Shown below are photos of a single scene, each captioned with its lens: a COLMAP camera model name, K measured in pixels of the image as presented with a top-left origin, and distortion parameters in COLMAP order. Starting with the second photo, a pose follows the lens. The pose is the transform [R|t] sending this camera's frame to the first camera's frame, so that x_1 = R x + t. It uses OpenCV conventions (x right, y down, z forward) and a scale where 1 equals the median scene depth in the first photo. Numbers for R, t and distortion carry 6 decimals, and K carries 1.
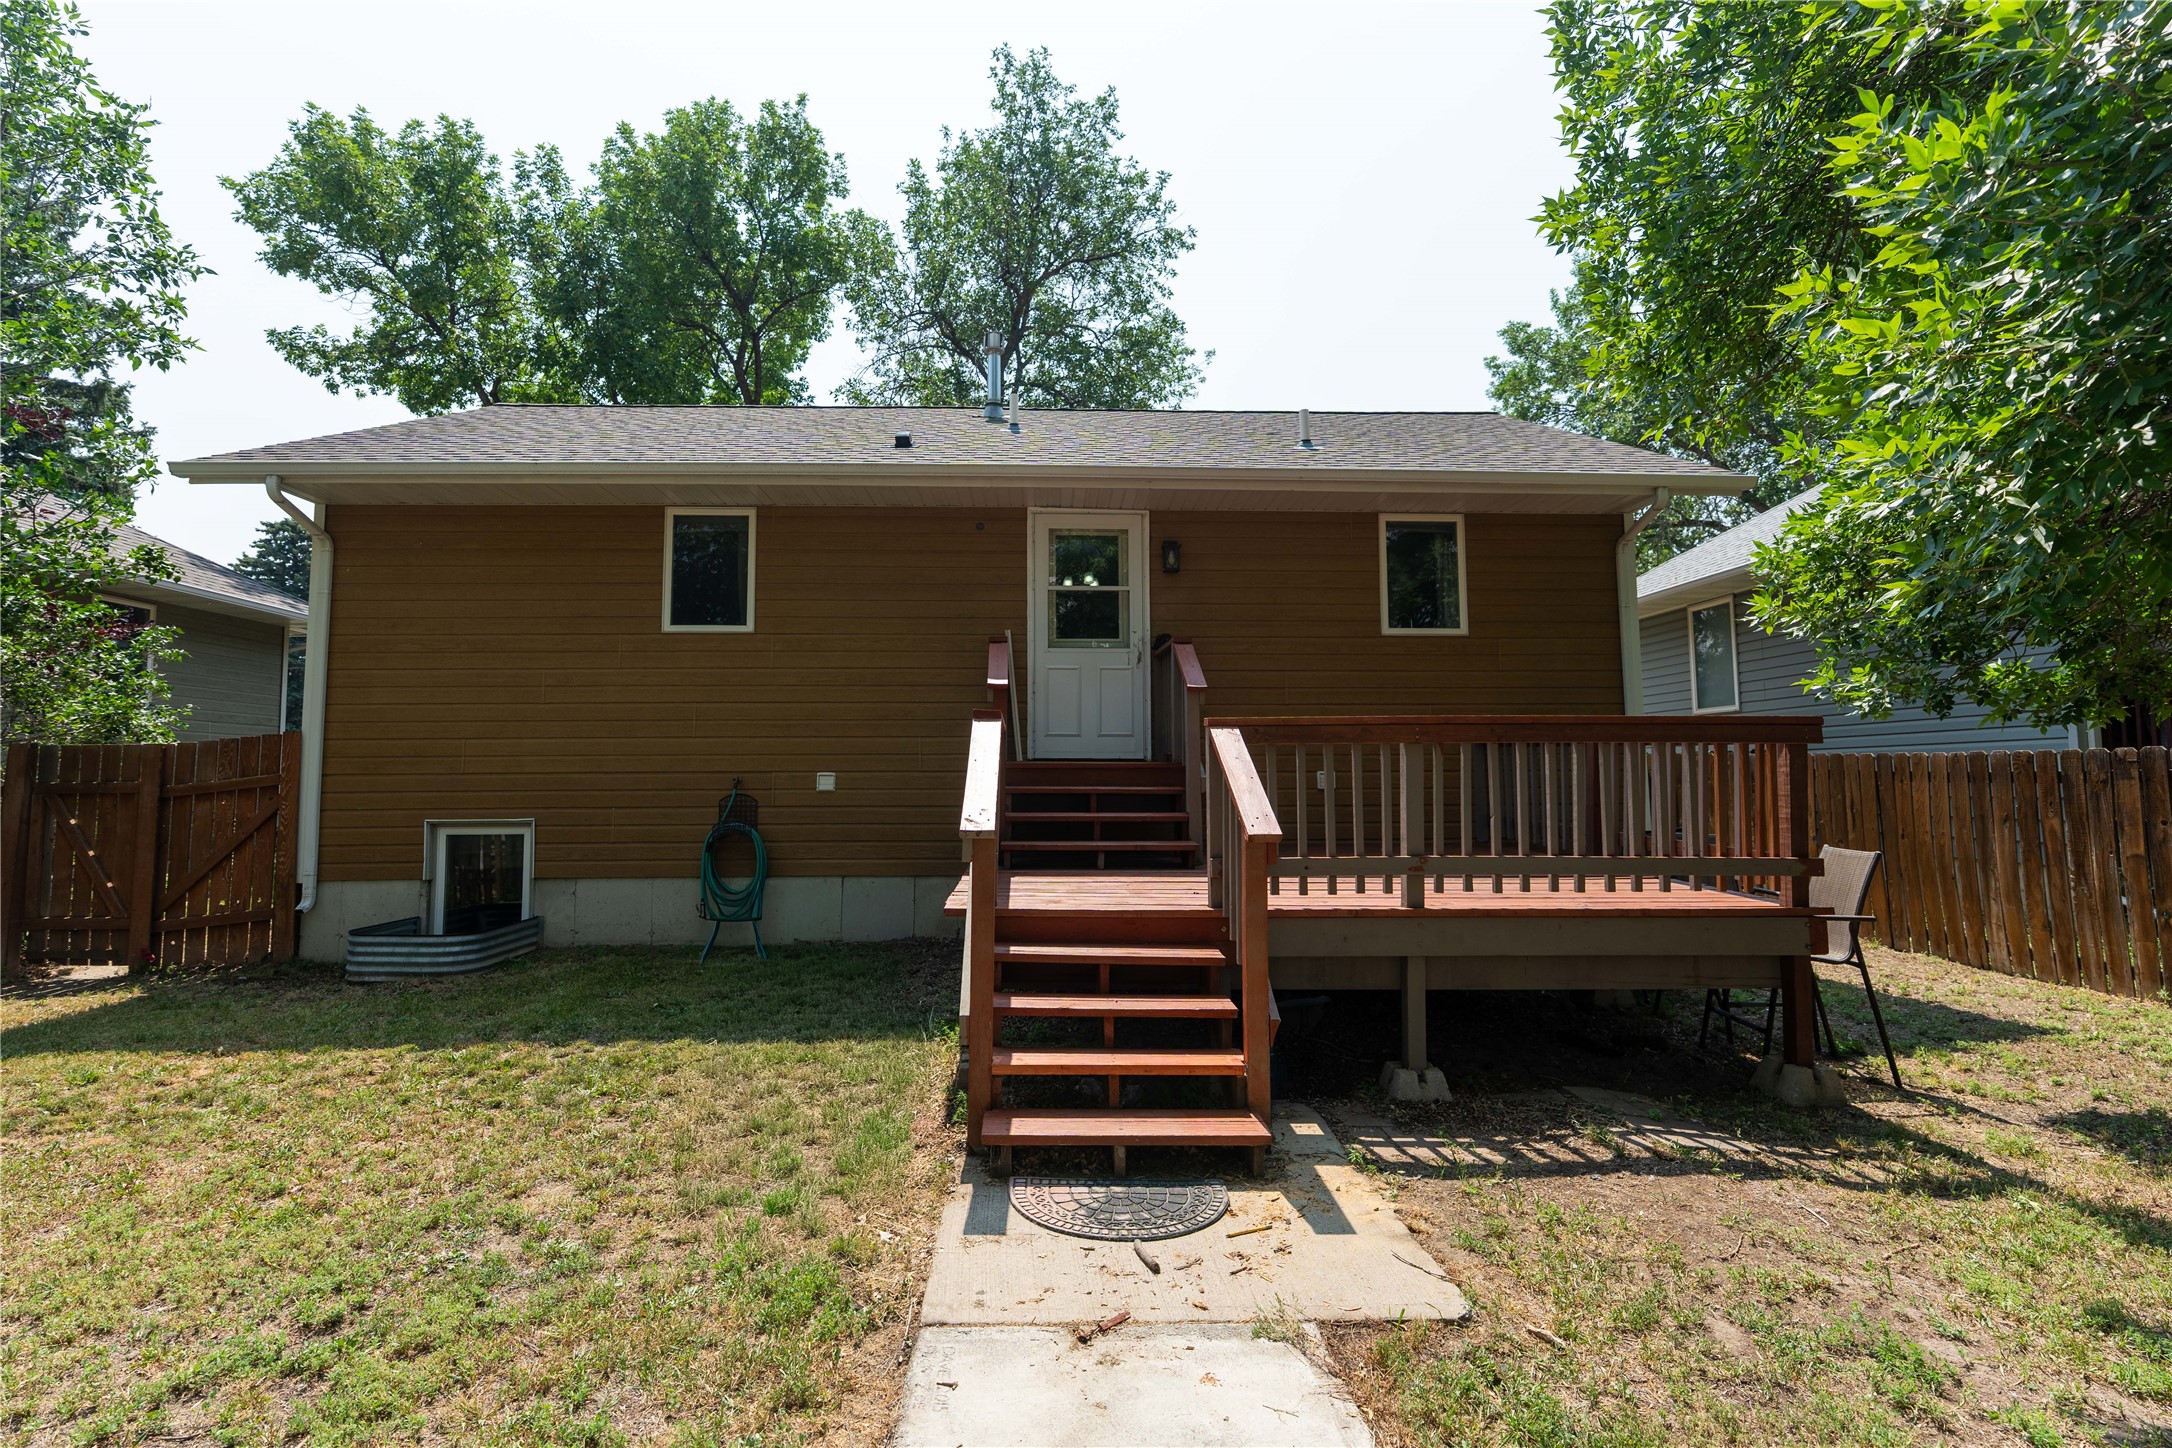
lens RADIAL K [[993.1, 0, 1085.2], [0, 993.1, 711.3], [0, 0, 1]] dist [-0.003835, 0.000203]
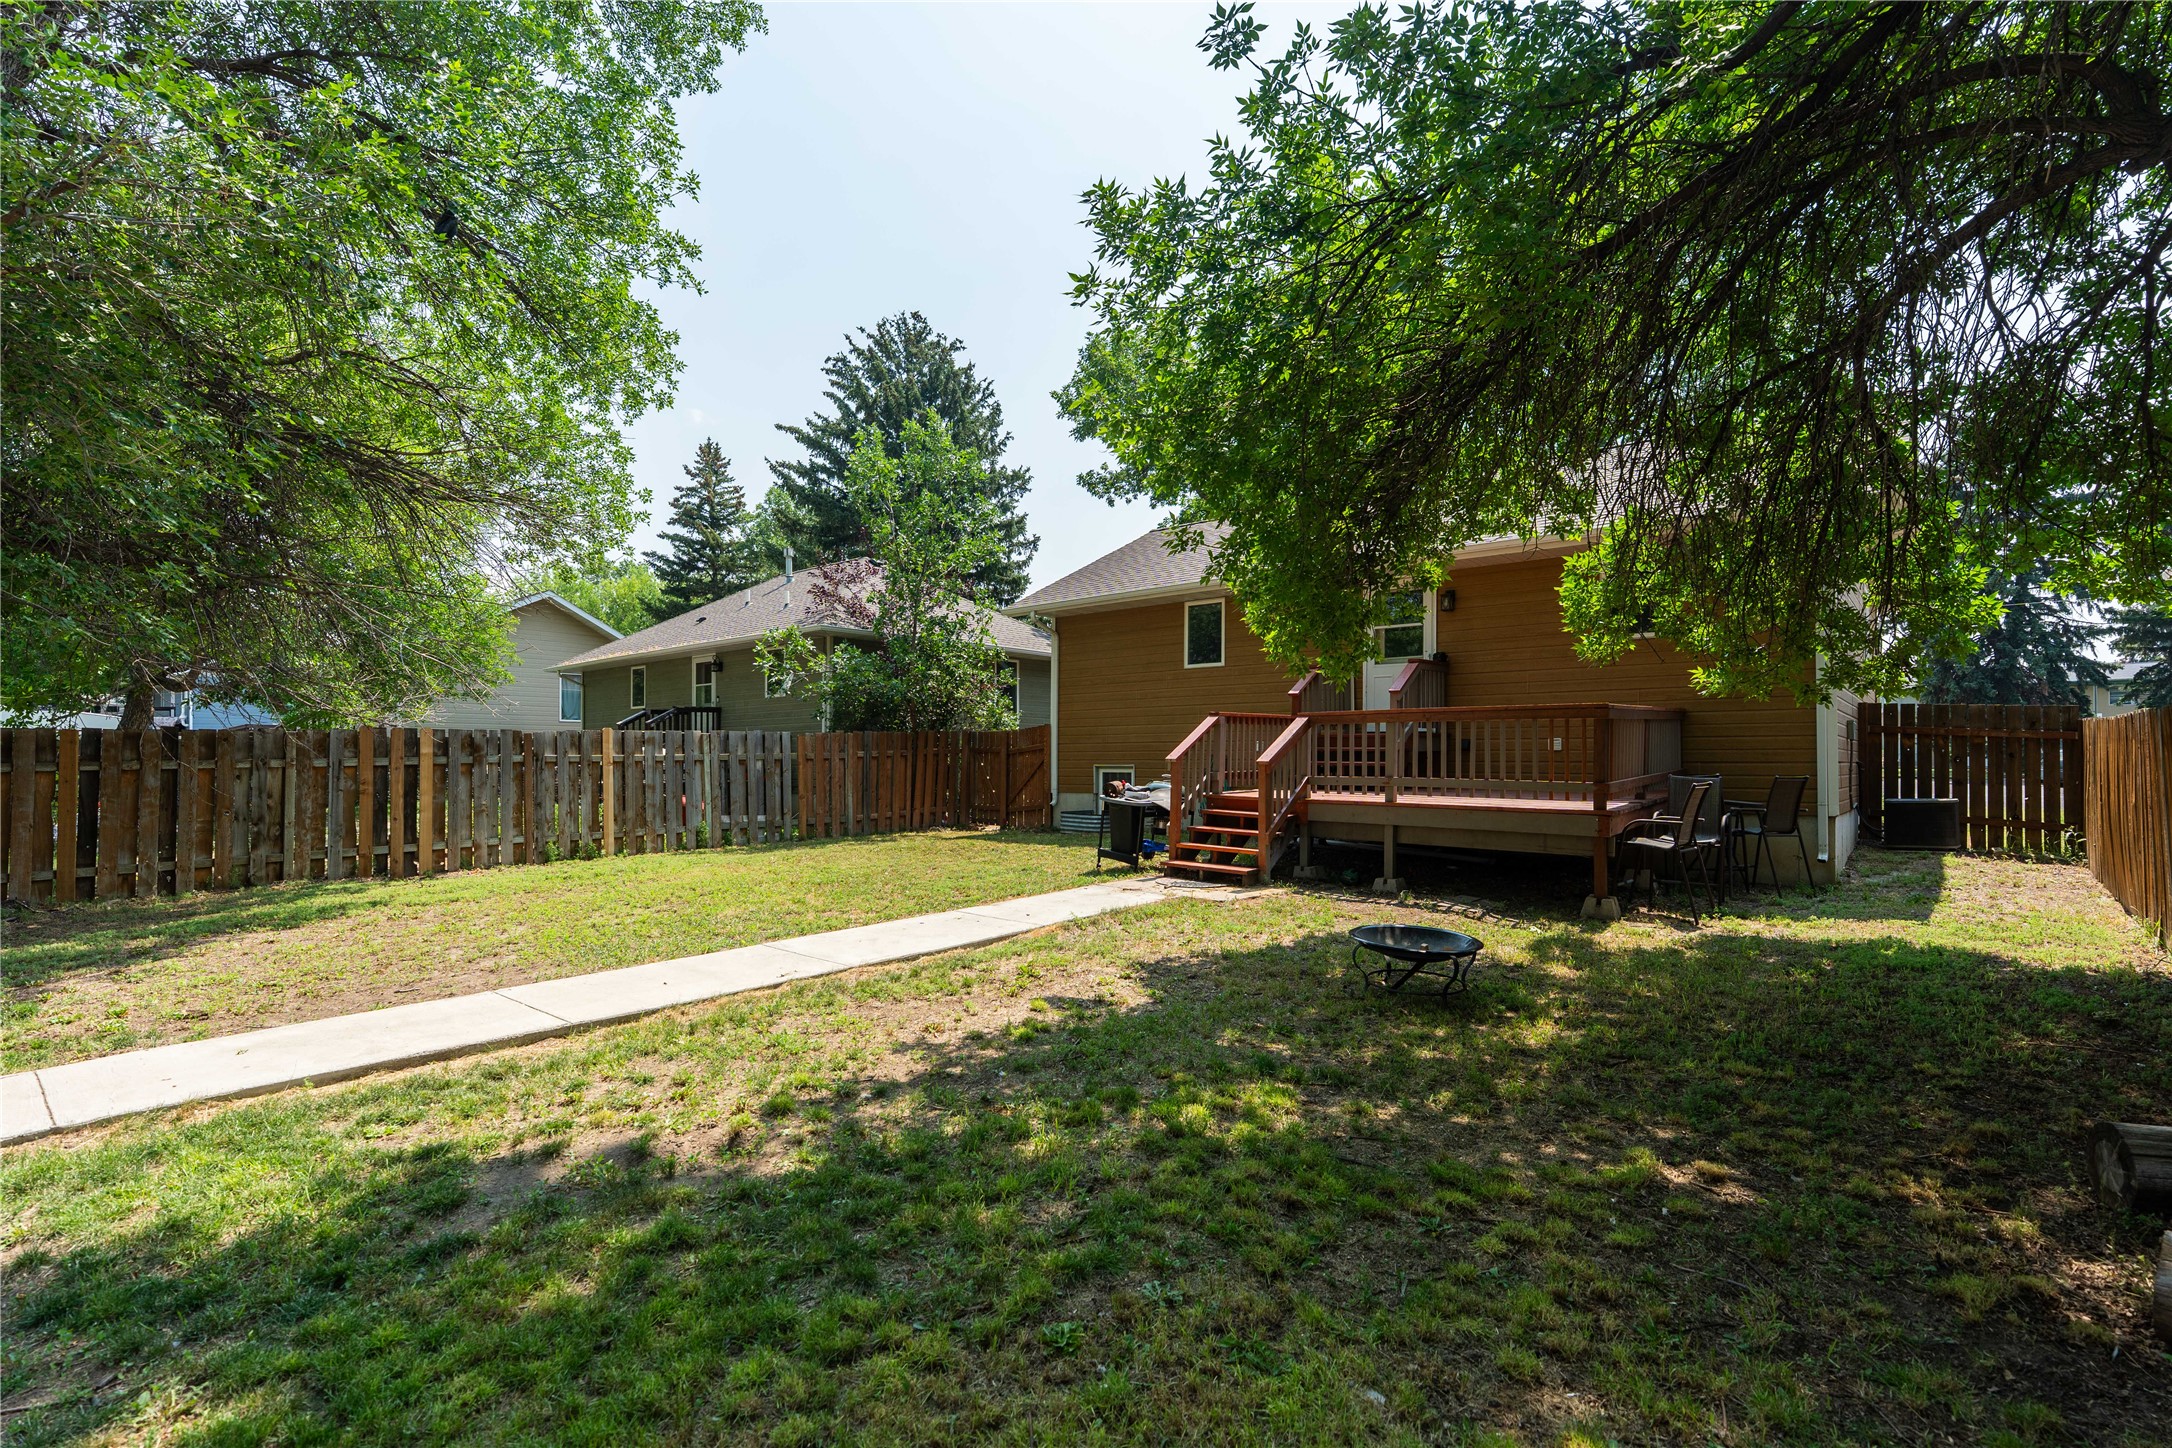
lens RADIAL K [[993.1, 0, 1088.9], [0, 993.1, 731.6], [0, 0, 1]] dist [-0.003835, 0.000203]
pose [[0.736176, -0.014169, -0.676642, 0.298449], [0.044256, 0.998649, 0.027239, -0.007678], [0.675341, -0.049998, 0.735808, -0.219943]]
